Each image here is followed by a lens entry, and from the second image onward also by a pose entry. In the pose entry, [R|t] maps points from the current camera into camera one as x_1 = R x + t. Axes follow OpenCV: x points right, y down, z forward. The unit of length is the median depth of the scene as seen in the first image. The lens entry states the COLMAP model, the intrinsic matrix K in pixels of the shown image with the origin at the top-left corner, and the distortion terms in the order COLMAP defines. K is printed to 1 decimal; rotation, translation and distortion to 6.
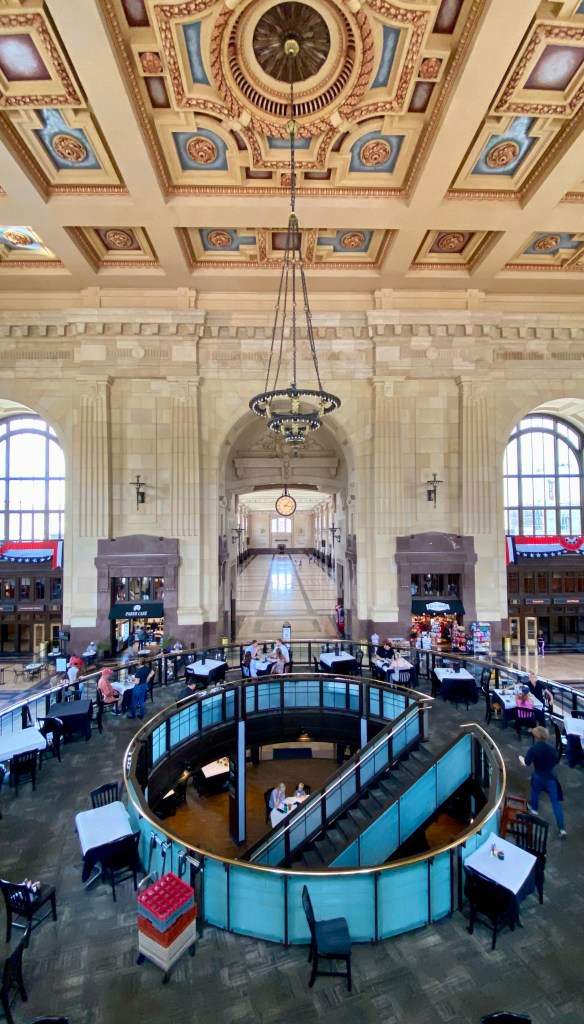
lens RADIAL K [[424.6, 0, 287.6], [0, 424.6, 514.4], [0, 0, 1]] dist [0.003682, -0.000077]
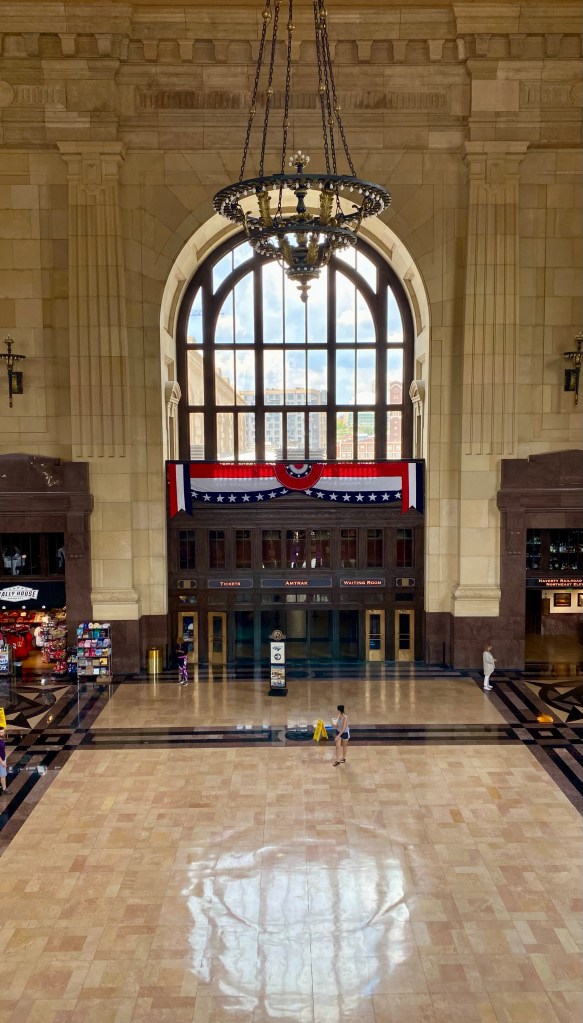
lens RADIAL K [[795.0, 0, 295.6], [0, 795.0, 514.2], [0, 0, 1]] dist [0.011069, -0.013039]
pose [[0.999995, 0.001963, -0.002414, 0.672259], [-0.001655, 0.992574, 0.121629, -0.005121], [0.002635, -0.121624, 0.992573, 0.015590]]
